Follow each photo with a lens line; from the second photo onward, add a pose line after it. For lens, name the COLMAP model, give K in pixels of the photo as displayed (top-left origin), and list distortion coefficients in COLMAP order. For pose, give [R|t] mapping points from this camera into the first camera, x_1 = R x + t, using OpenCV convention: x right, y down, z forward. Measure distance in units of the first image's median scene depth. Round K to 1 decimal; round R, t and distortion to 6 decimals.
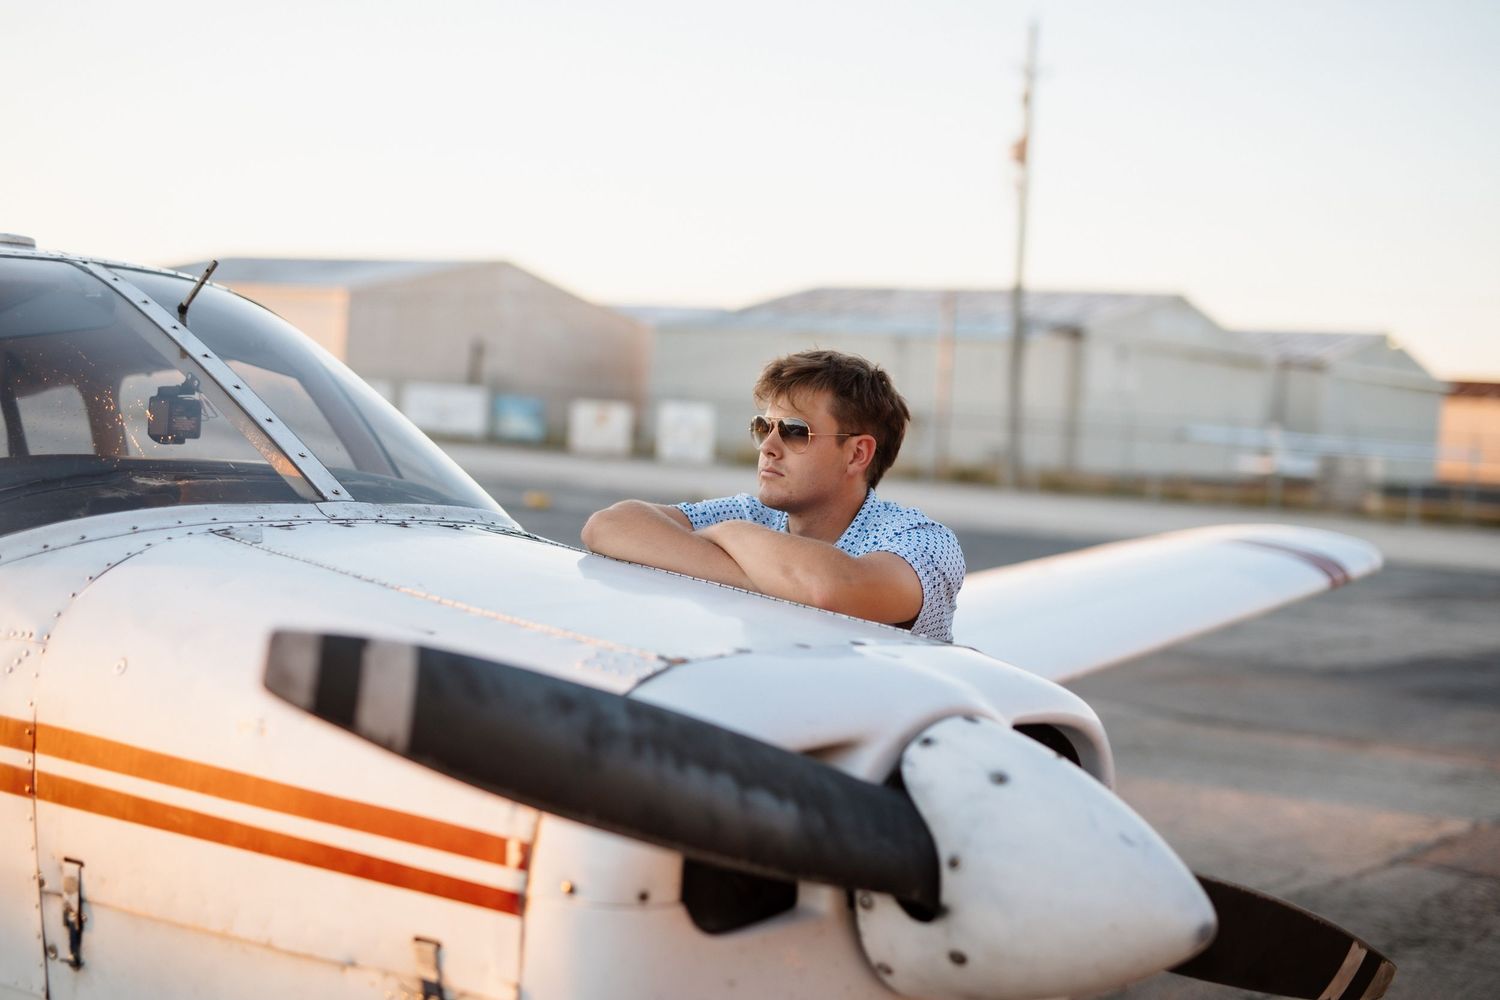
lens RADIAL K [[2132.4, 0, 749.7], [0, 2132.4, 438.4], [0, 0, 1]] dist [-0.018554, 0.004286]
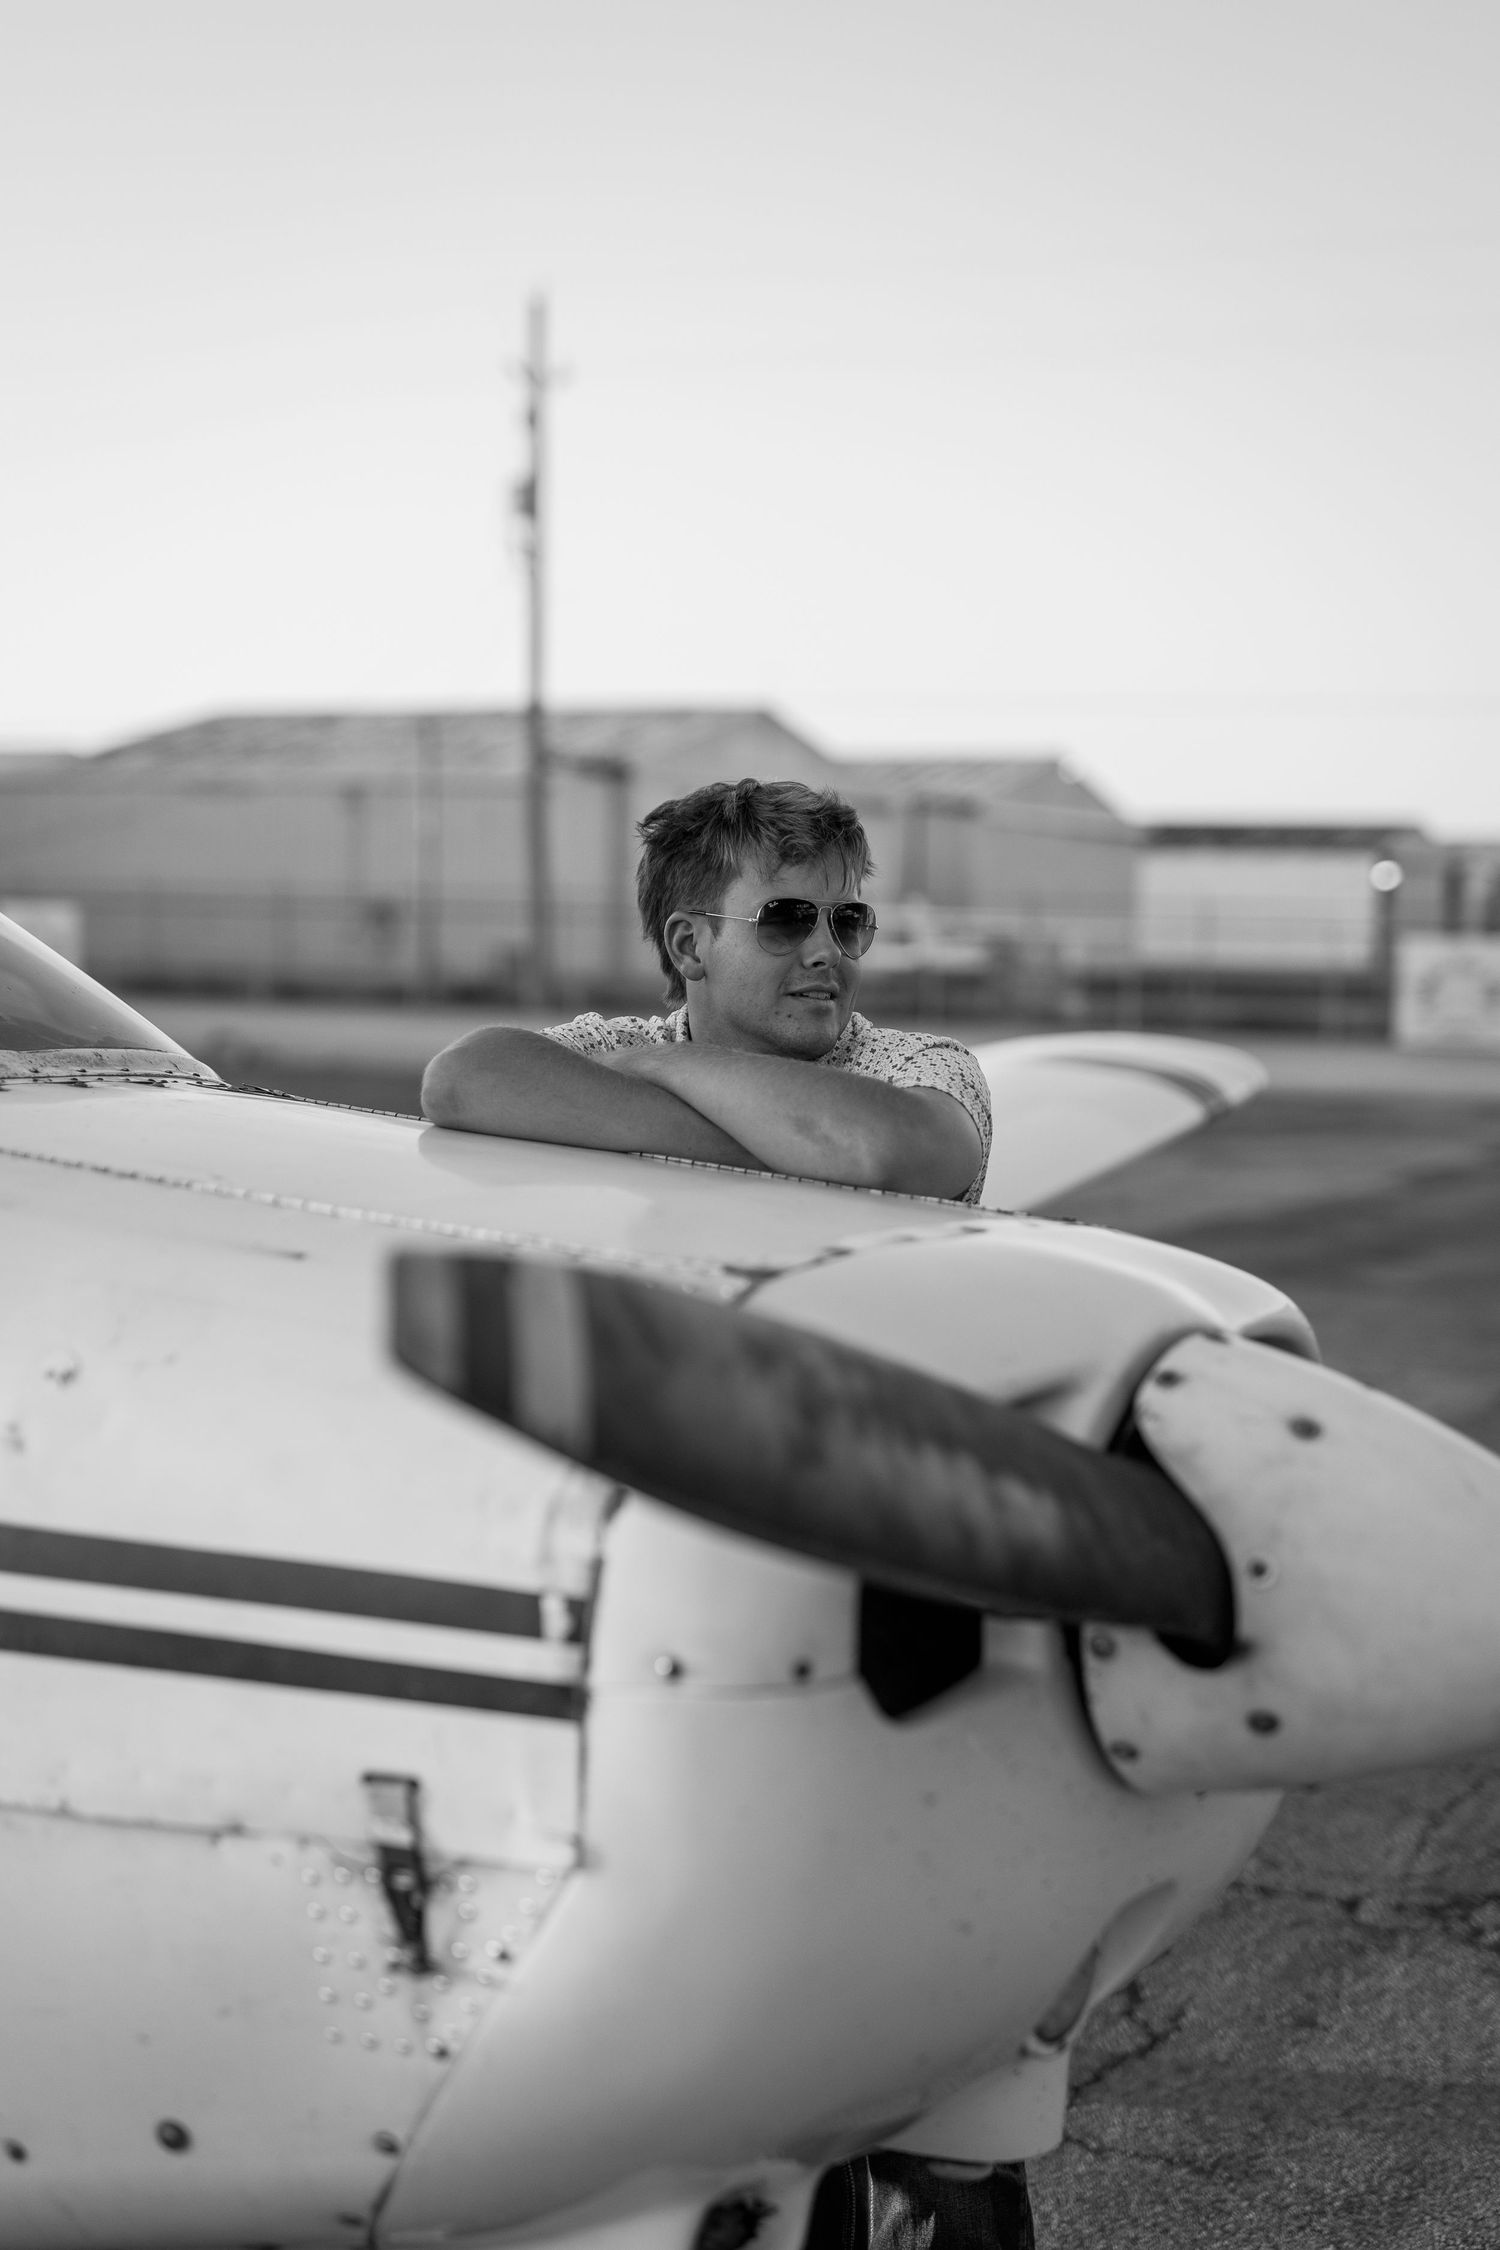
lens RADIAL K [[3198.6, 0, 750.0], [0, 3198.6, 1125.0], [0, 0, 1]] dist [-0.018554, 0.004286]
pose [[0.978565, -0.056213, 0.198118, -0.167552], [0.044704, 0.997069, 0.062094, 0.005717], [-0.201028, -0.051907, 0.978209, 0.102161]]
